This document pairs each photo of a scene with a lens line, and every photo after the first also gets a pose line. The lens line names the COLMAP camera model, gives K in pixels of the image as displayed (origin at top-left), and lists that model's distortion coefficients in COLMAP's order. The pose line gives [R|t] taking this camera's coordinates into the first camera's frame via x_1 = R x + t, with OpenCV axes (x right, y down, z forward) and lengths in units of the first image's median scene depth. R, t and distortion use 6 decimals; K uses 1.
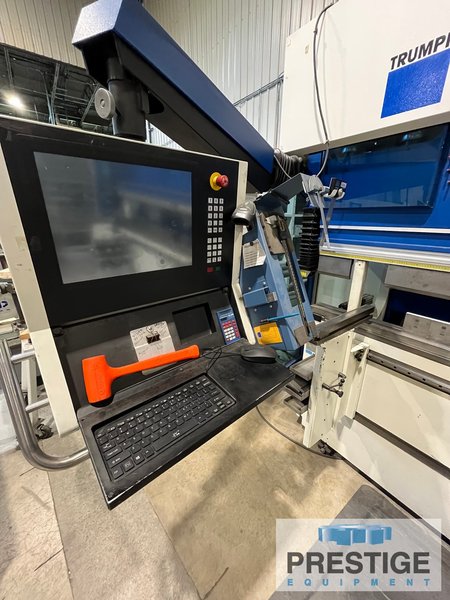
lens RADIAL K [[242.1, 0, 228.5], [0, 242.1, 301.2], [0, 0, 1]] dist [-0.002495, -0.000259]
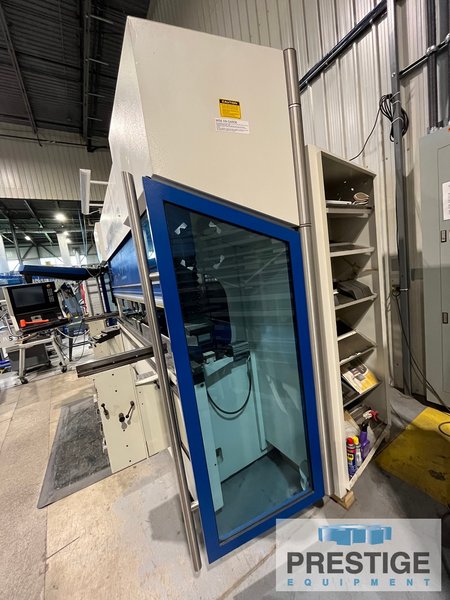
lens RADIAL K [[242.1, 0, 228.5], [0, 242.1, 301.2], [0, 0, 1]] dist [-0.002495, -0.000259]
pose [[0.976818, -0.168864, -0.131576, 3.462695], [0.145344, 0.974402, -0.171509, 1.008000], [0.157169, 0.148409, 0.976357, -2.689009]]
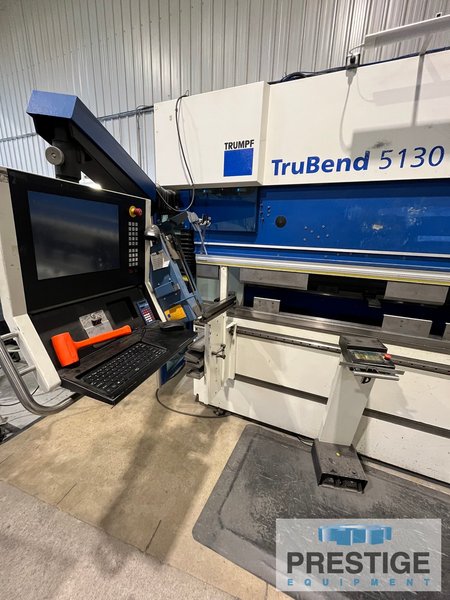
lens RADIAL K [[242.1, 0, 228.5], [0, 242.1, 301.2], [0, 0, 1]] dist [-0.002495, -0.000259]
pose [[0.868965, -0.101260, 0.484403, -0.247997], [0.131217, 0.990951, -0.028238, 0.136337], [-0.477161, 0.088099, 0.874389, -0.422523]]
